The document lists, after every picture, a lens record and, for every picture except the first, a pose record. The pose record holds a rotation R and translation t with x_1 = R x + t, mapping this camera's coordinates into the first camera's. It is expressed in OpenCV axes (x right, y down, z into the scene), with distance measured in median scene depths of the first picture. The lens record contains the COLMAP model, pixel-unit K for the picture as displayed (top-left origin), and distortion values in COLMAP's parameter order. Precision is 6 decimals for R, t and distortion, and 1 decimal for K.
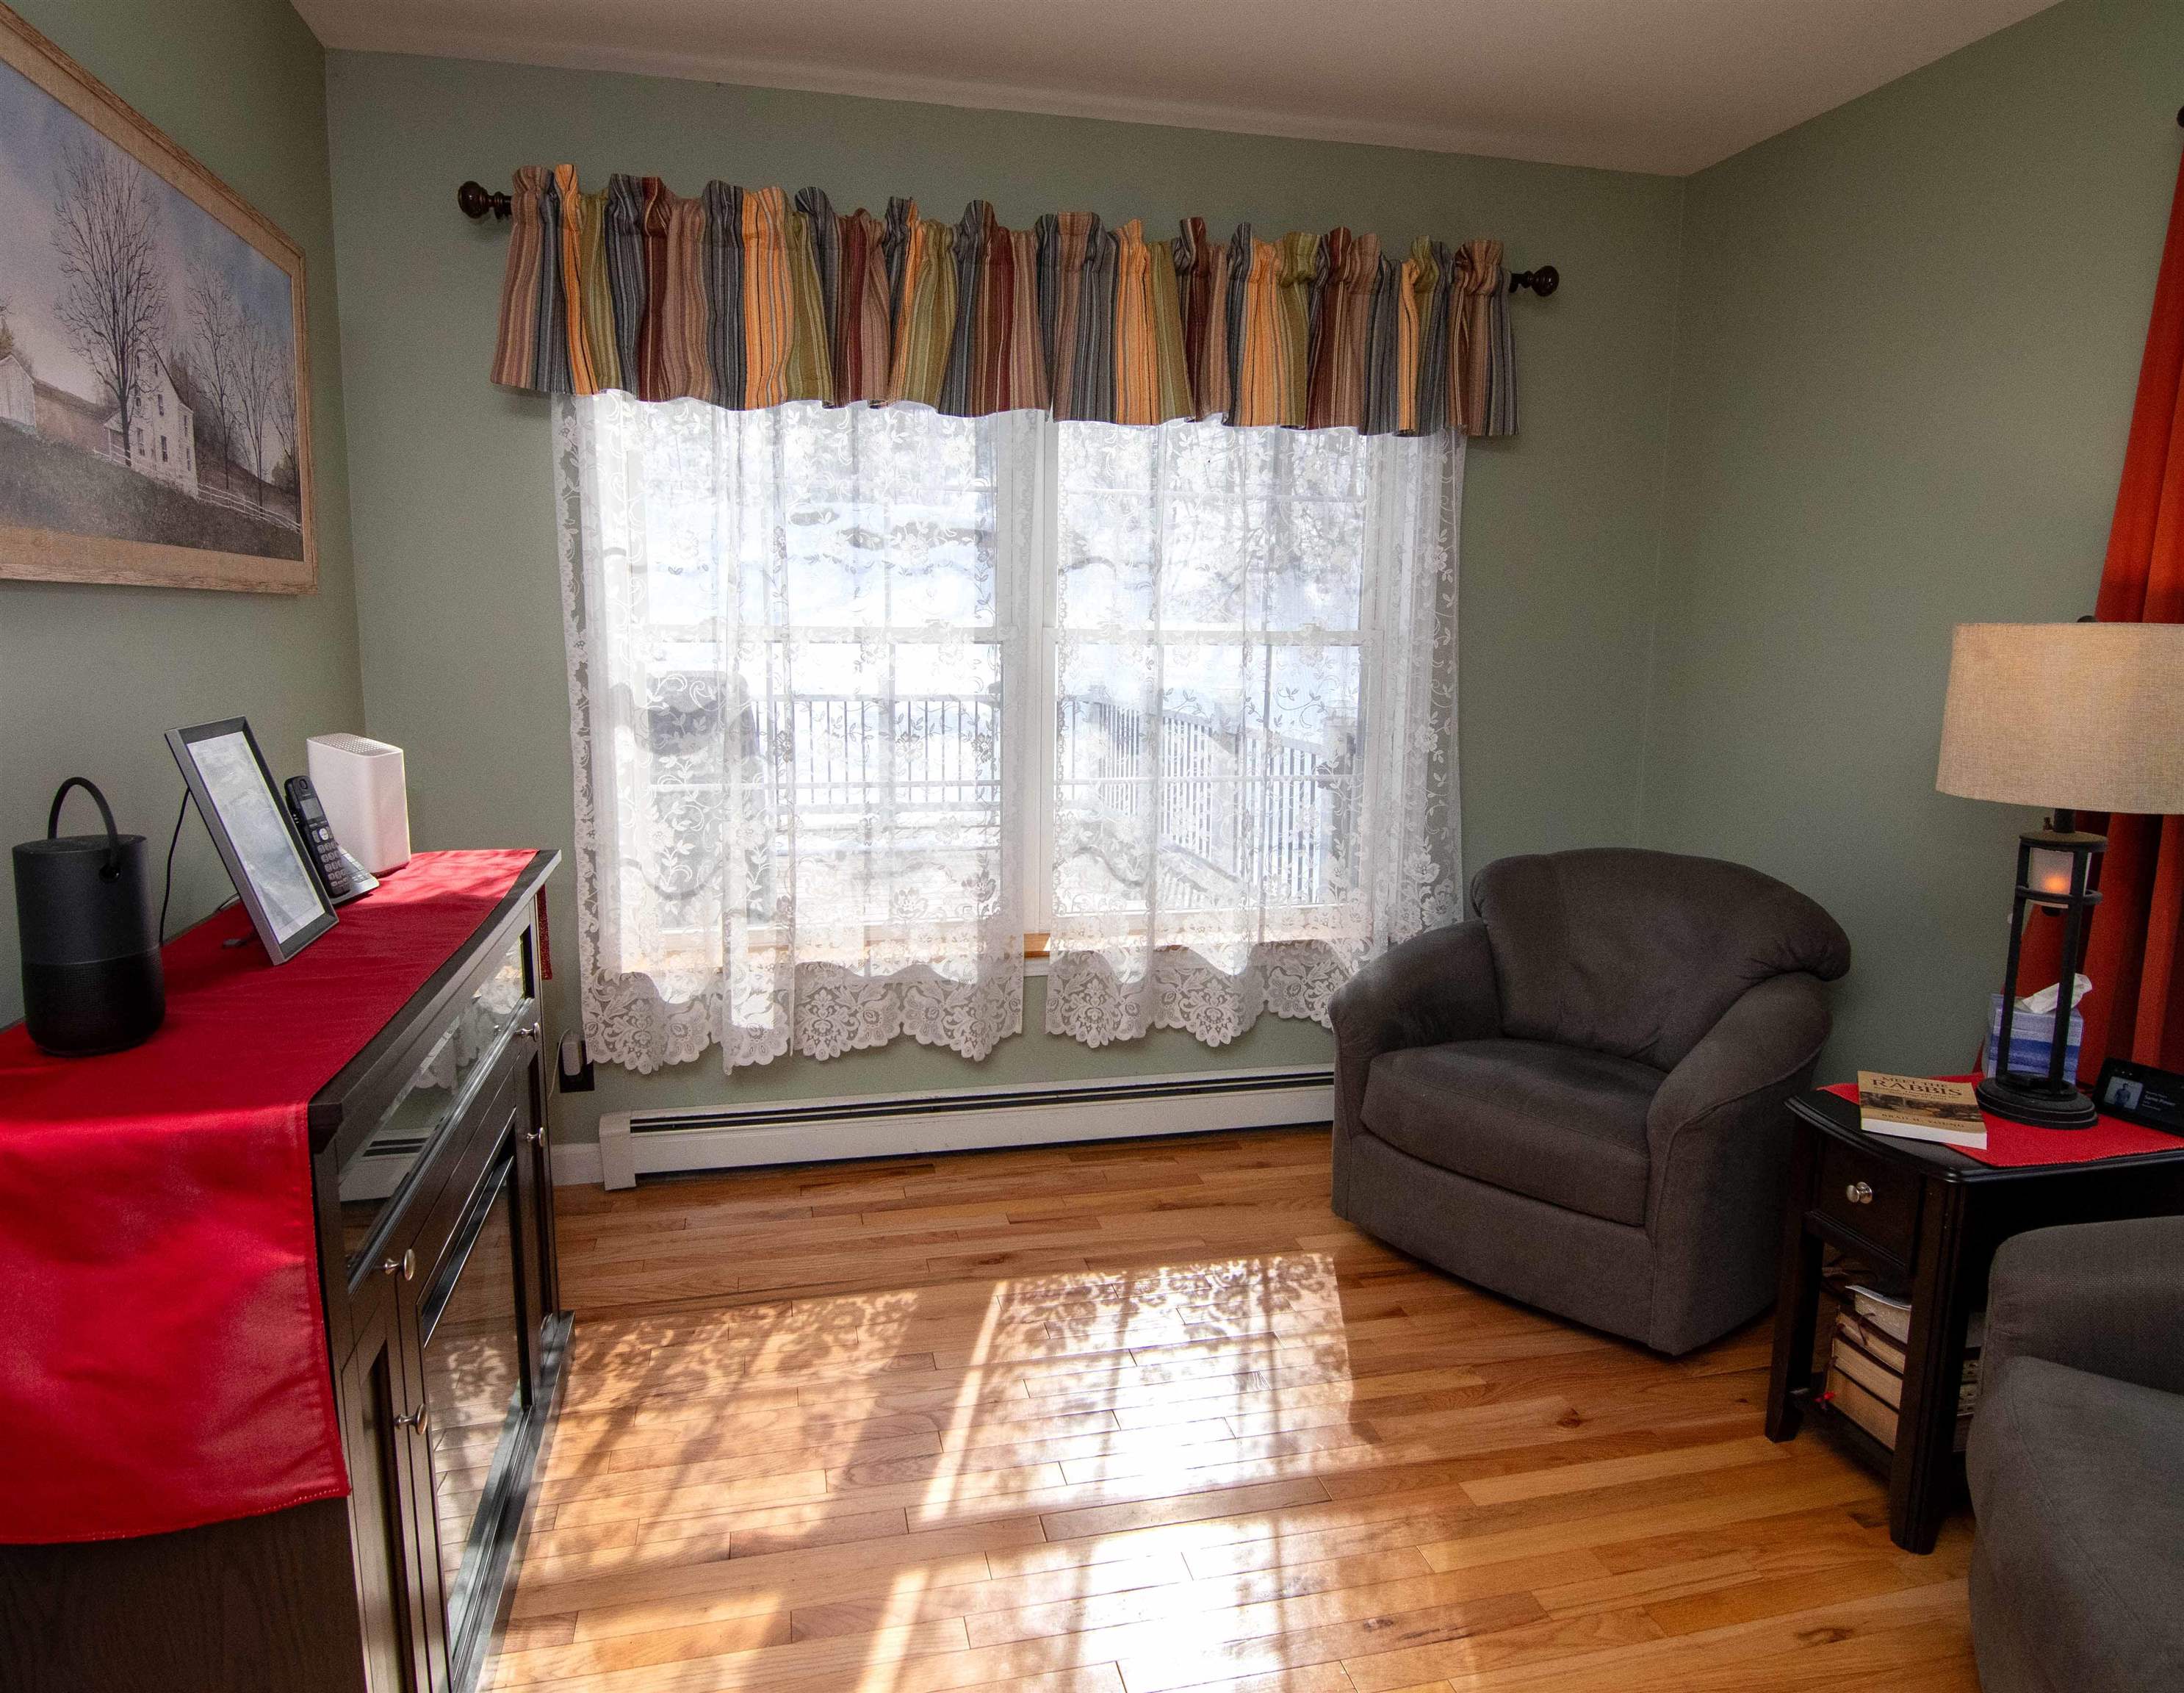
lens RADIAL K [[1280.5, 0, 1130.9], [0, 1280.5, 840.8], [0, 0, 1]] dist [-0.001484, -0.019851]
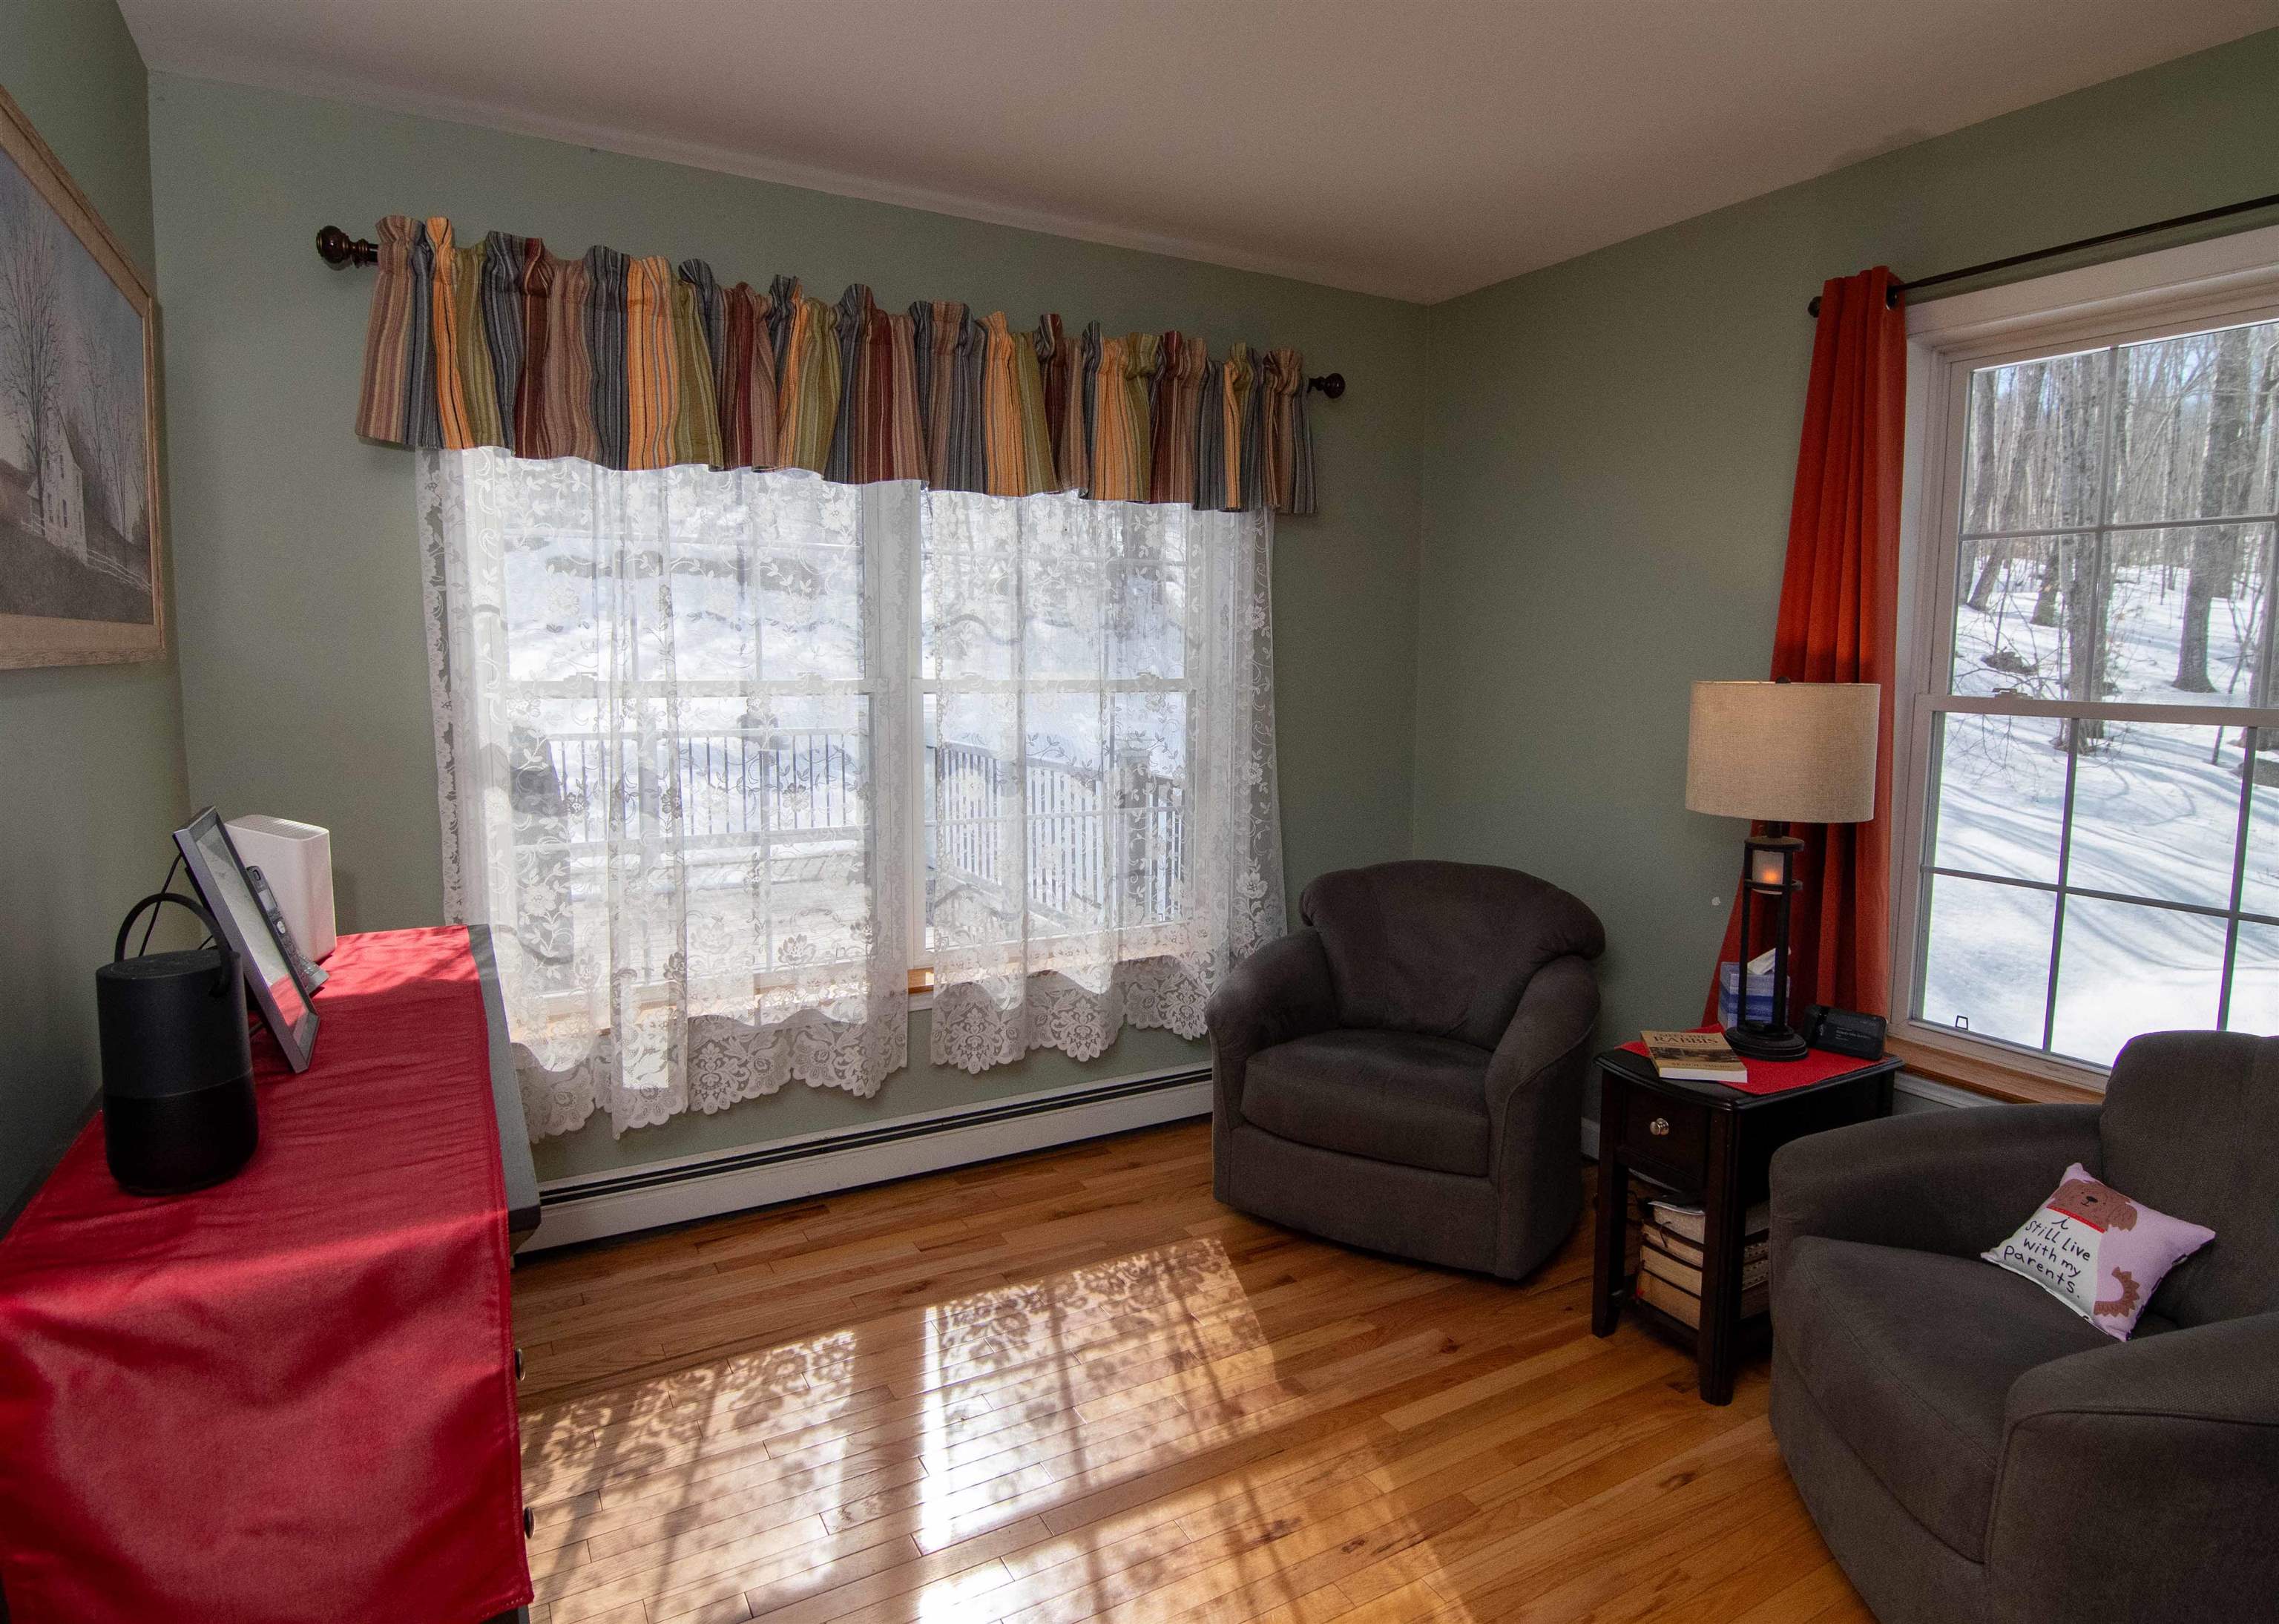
lens RADIAL K [[1214.3, 0, 1221.0], [0, 1214.3, 806.5], [0, 0, 1]] dist [-0.000405, -0.019977]
pose [[0.954049, -0.036884, 0.297373, -0.151126], [0.048419, 0.998330, -0.031515, -0.020924], [-0.295714, 0.044465, 0.954241, -0.033374]]
